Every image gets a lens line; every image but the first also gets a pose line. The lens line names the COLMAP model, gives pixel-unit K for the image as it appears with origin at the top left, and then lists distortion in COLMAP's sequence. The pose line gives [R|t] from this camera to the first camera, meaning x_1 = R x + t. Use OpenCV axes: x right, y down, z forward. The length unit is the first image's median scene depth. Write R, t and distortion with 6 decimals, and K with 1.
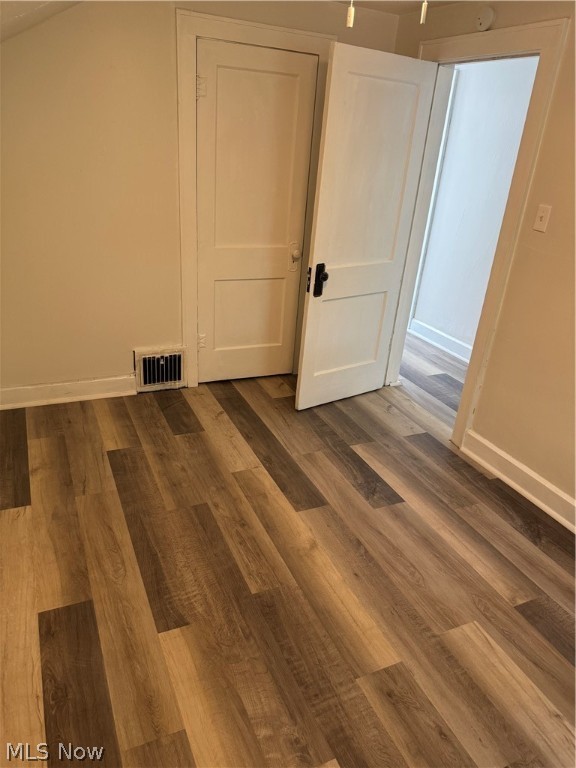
lens RADIAL K [[534.2, 0, 286.0], [0, 534.2, 388.9], [0, 0, 1]] dist [0.020645, -0.042124]
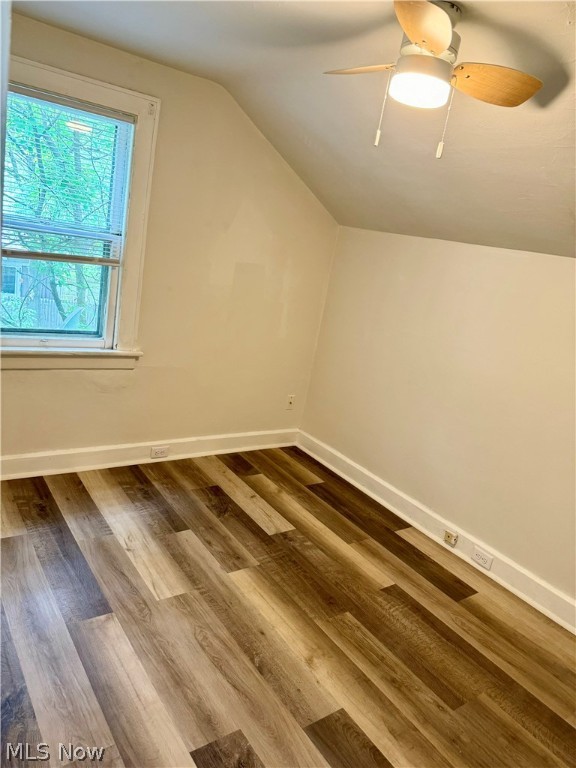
lens RADIAL K [[534.2, 0, 286.0], [0, 534.2, 388.9], [0, 0, 1]] dist [0.020645, -0.042124]
pose [[-0.954328, -0.168901, -0.246437, 0.434817], [-0.290604, 0.716229, 0.634481, -0.668688], [0.069340, 0.677118, -0.732600, 1.496810]]
